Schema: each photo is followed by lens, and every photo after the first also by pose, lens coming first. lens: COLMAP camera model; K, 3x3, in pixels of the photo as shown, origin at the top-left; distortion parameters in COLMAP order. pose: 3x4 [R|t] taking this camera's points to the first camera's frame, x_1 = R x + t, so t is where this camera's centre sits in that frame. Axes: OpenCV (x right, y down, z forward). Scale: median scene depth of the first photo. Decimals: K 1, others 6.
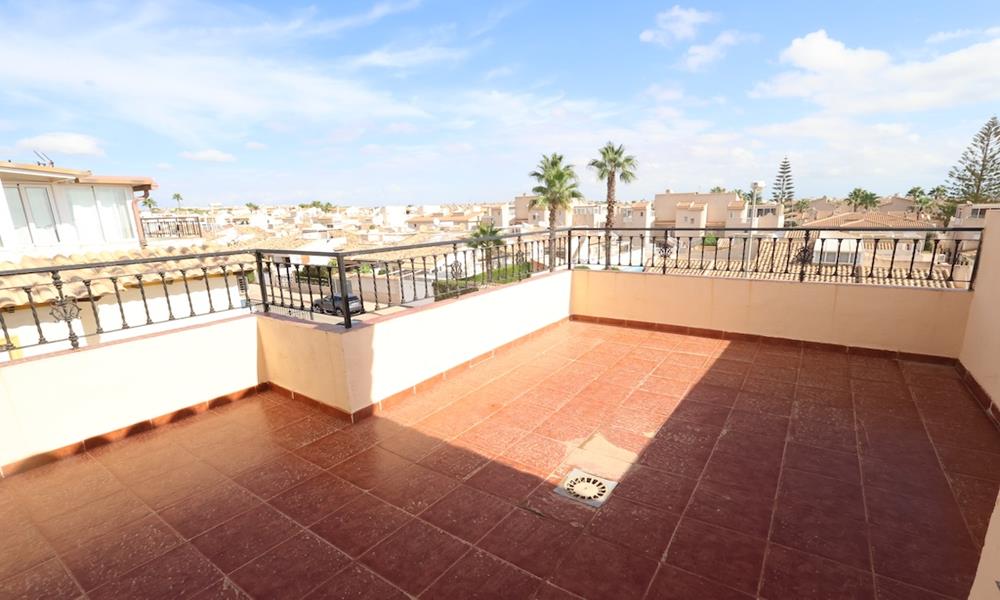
lens RADIAL K [[464.2, 0, 494.1], [0, 464.2, 307.4], [0, 0, 1]] dist [0.000014, -0.000135]
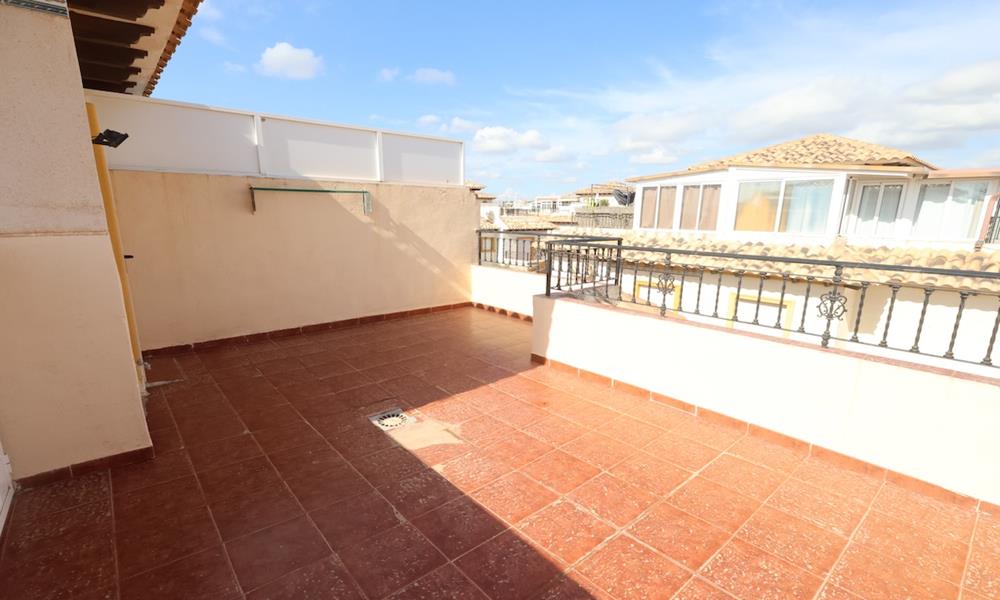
lens RADIAL K [[466.3, 0, 502.9], [0, 466.3, 319.0], [0, 0, 1]] dist [-0.004658, -0.000433]
pose [[-0.239645, 0.241299, -0.940396, 0.847386], [-0.205967, 0.933937, 0.292129, -0.219230], [0.948761, 0.263698, -0.174113, 0.942086]]
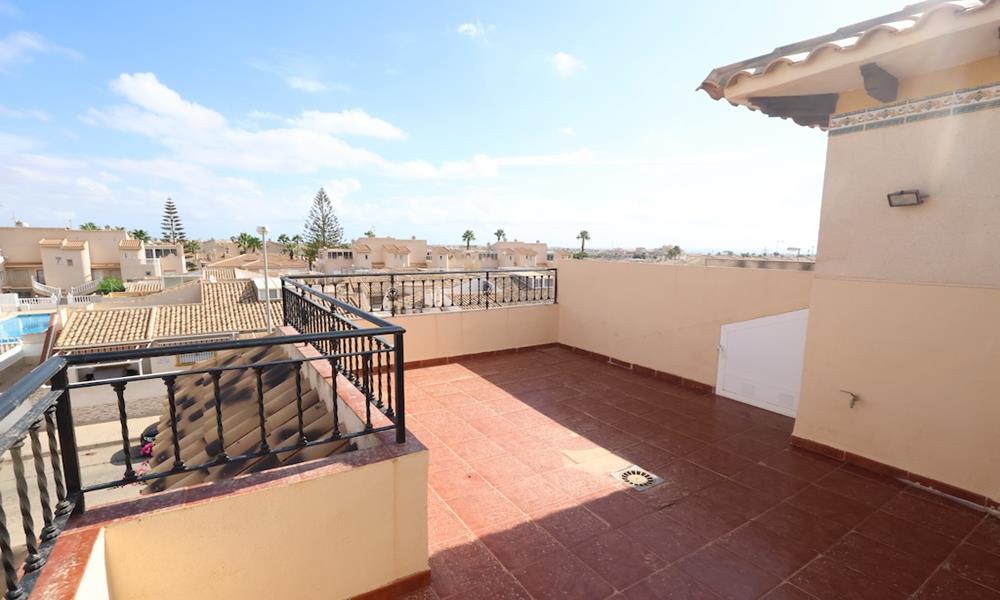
lens RADIAL K [[464.1, 0, 497.1], [0, 464.1, 320.6], [0, 0, 1]] dist [0.000329, 0.000412]
pose [[0.387534, -0.121511, 0.913812, -0.679945], [0.174018, 0.983096, 0.056926, -0.110103], [-0.905282, 0.136959, 0.402129, 0.503376]]
